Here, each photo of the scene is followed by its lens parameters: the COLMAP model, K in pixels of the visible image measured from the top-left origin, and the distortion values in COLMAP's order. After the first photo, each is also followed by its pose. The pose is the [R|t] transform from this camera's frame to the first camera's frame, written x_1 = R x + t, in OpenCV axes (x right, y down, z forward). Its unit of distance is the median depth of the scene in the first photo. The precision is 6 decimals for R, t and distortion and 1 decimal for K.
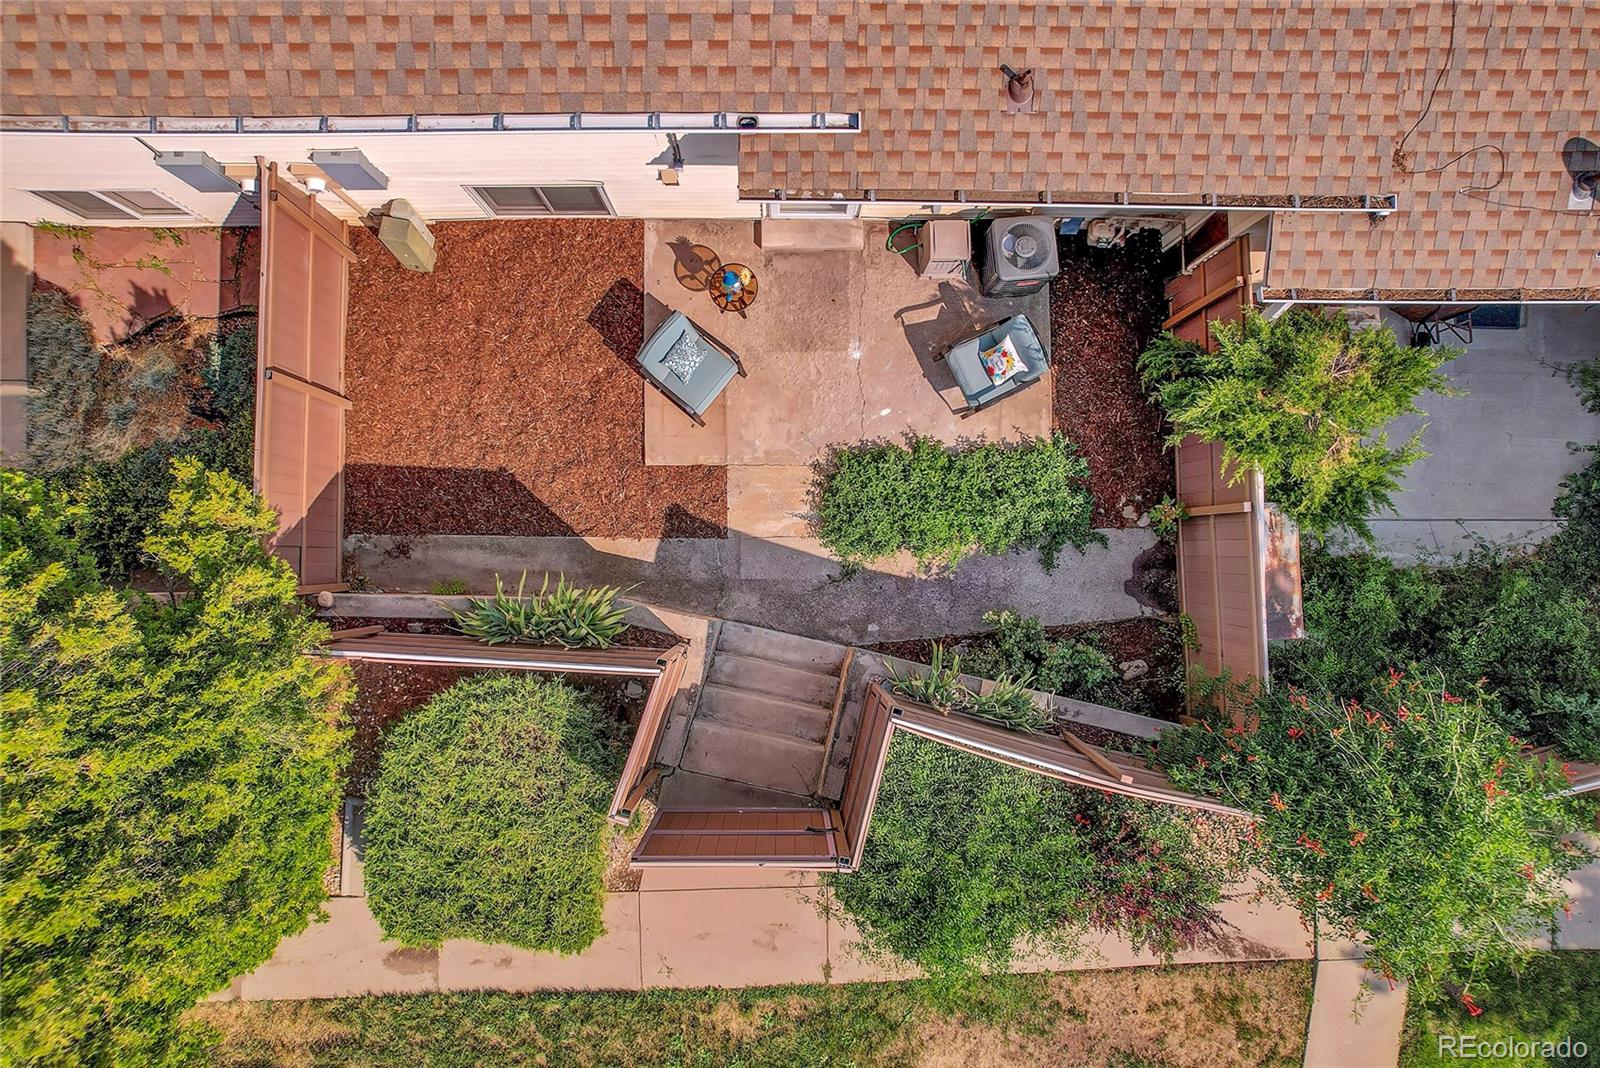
lens RADIAL K [[1021.2, 0, 800.0], [0, 1021.2, 534.0], [0, 0, 1]] dist [-0.081483, 0.073071]
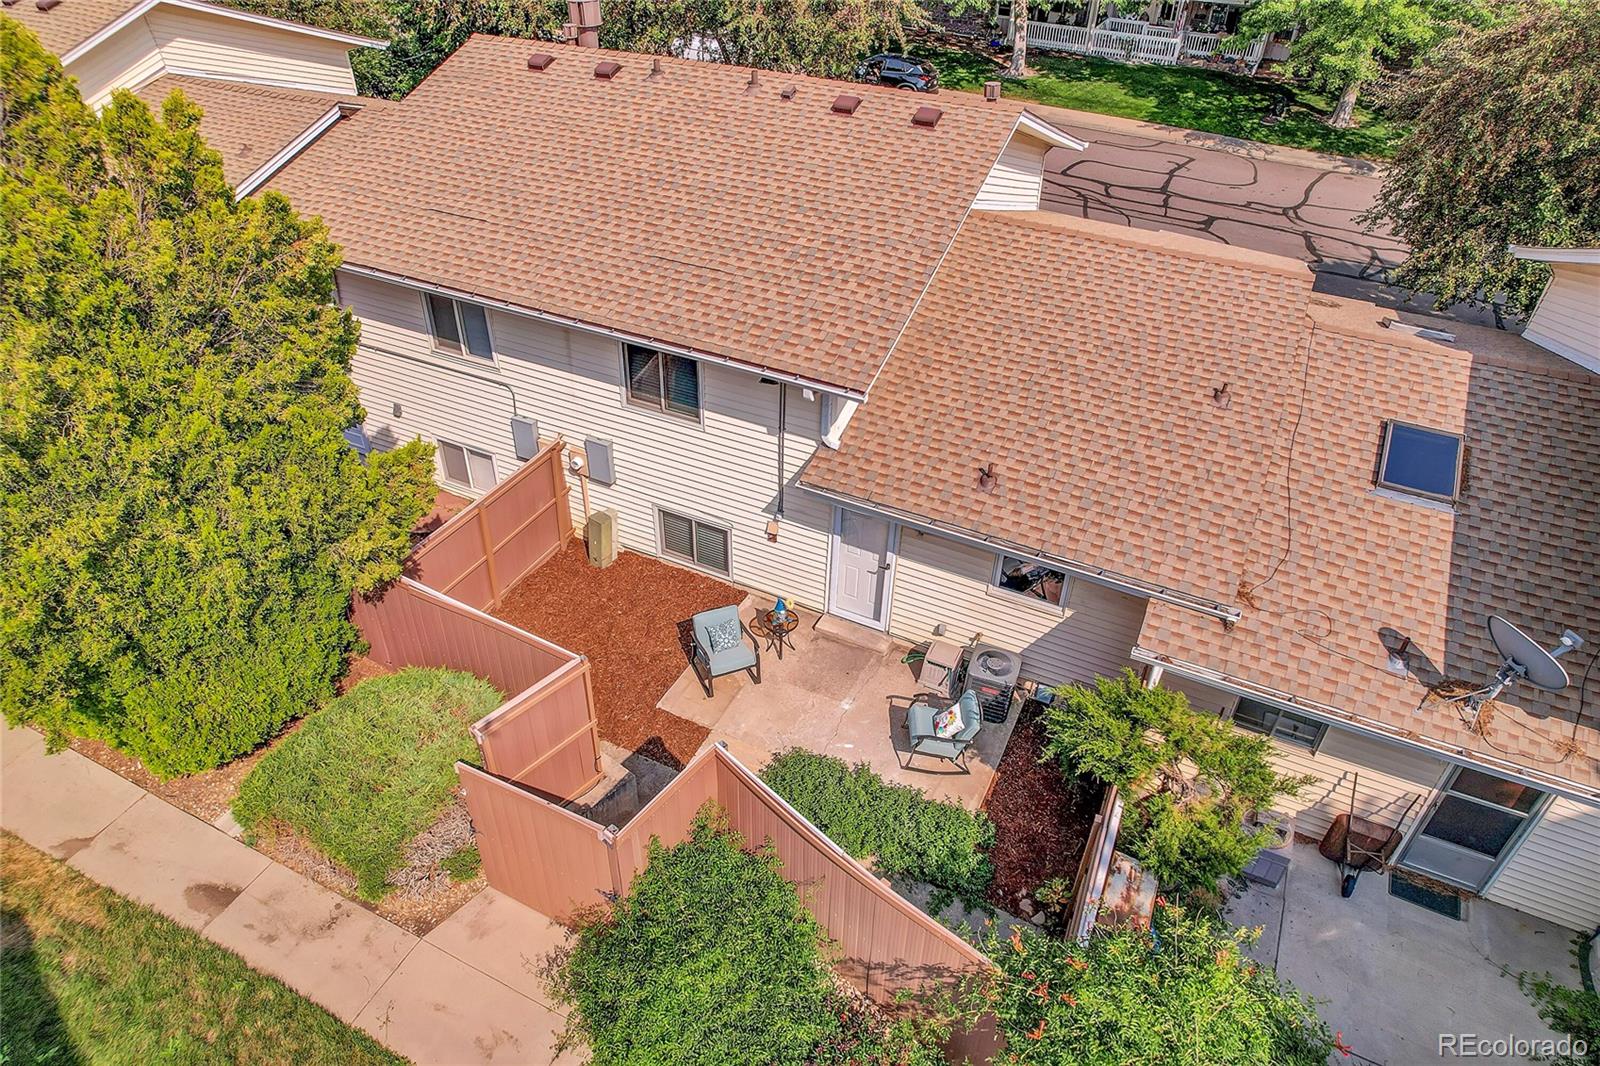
lens RADIAL K [[1021.2, 0, 800.0], [0, 1021.2, 533.0], [0, 0, 1]] dist [-0.081483, 0.073071]
pose [[0.896187, 0.268335, -0.353334, 0.470221], [-0.443619, 0.554637, -0.703974, 0.738309], [0.007071, 0.787638, 0.616097, 0.077429]]
